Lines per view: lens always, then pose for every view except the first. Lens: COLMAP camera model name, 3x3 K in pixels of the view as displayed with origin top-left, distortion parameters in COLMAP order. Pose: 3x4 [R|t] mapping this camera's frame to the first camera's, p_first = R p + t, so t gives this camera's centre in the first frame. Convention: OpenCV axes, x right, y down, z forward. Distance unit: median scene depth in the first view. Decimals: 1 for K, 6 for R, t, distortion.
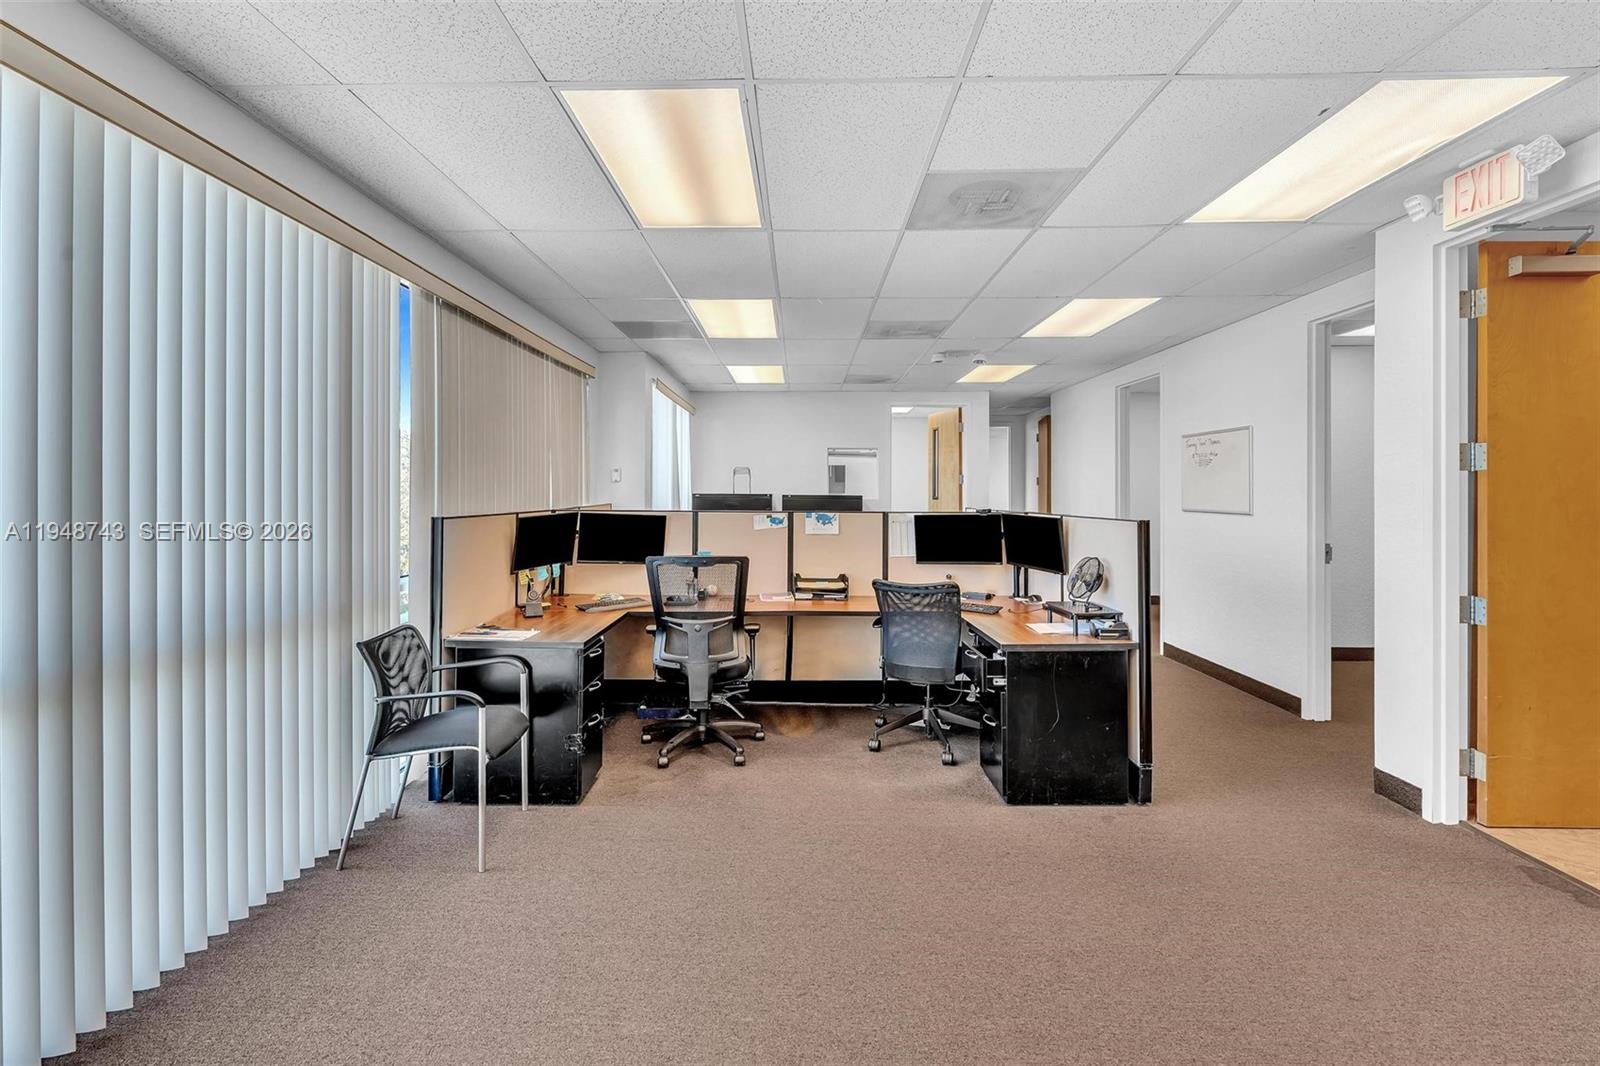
lens RADIAL K [[717.3, 0, 790.5], [0, 717.3, 497.9], [0, 0, 1]] dist [-0.007283, -0.000078]
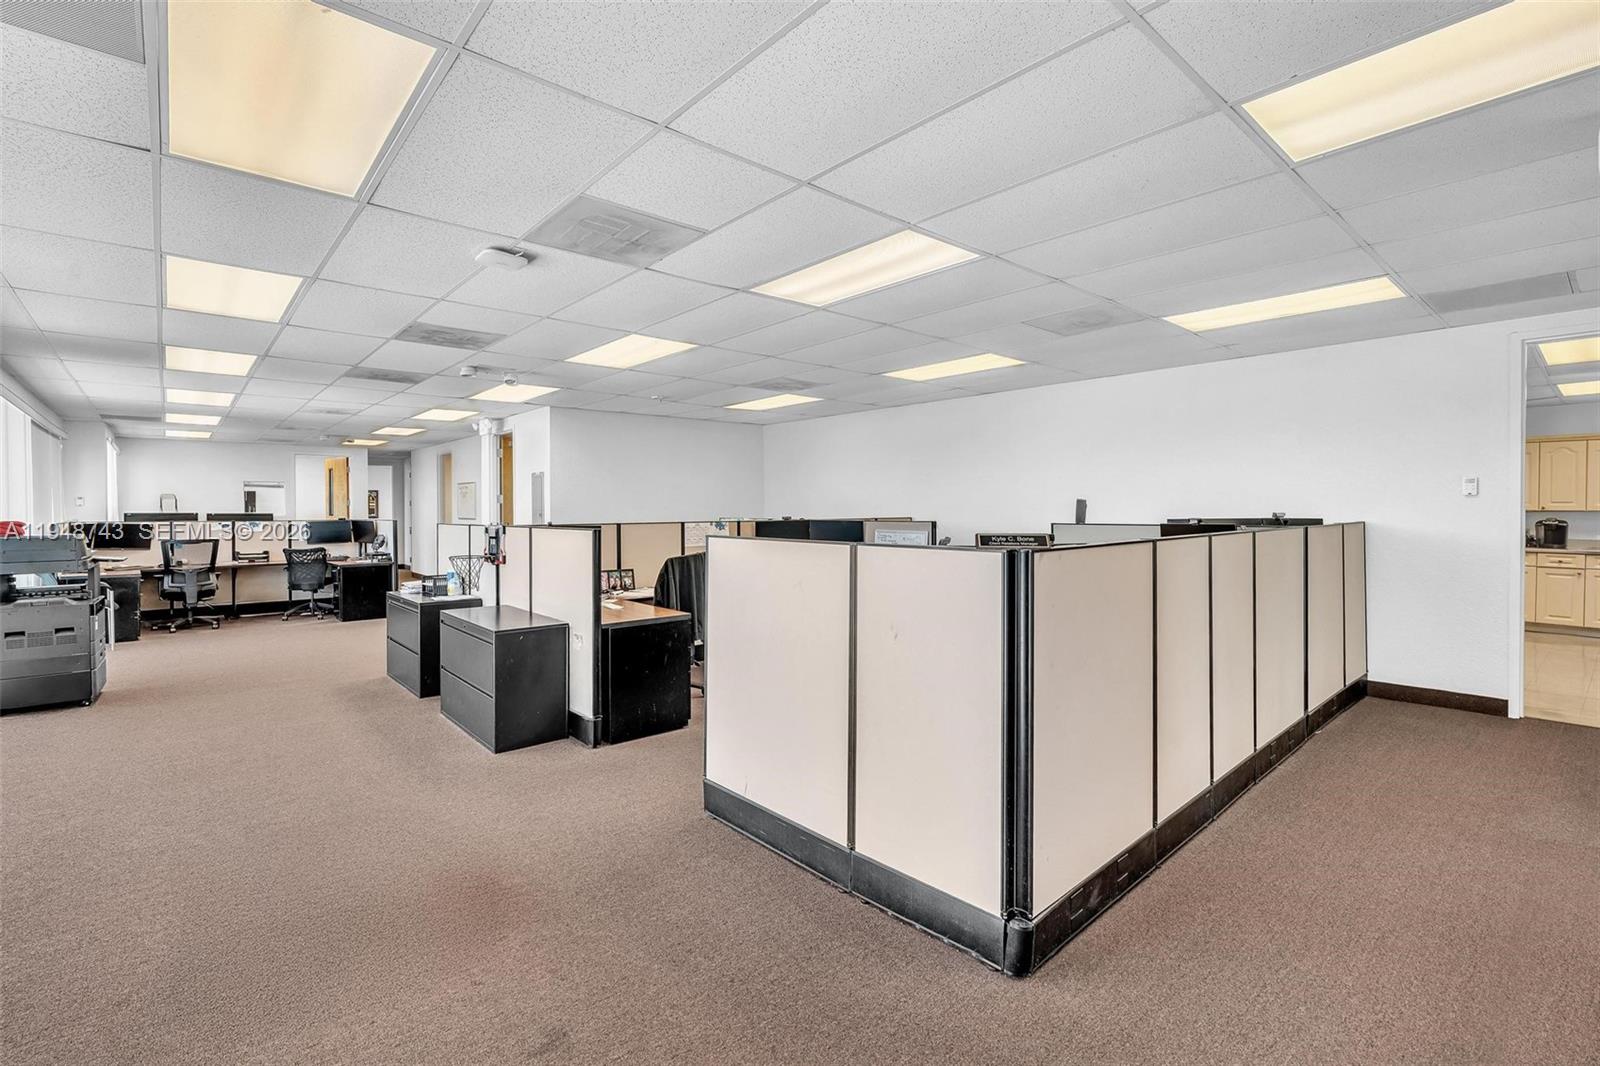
lens RADIAL K [[717.3, 0, 799.9], [0, 717.3, 524.4], [0, 0, 1]] dist [-0.007283, -0.000078]
pose [[0.733039, -0.018351, 0.679938, -0.207145], [0.009364, 0.999814, 0.016889, 0.010090], [-0.680122, -0.006013, 0.733075, -1.645720]]
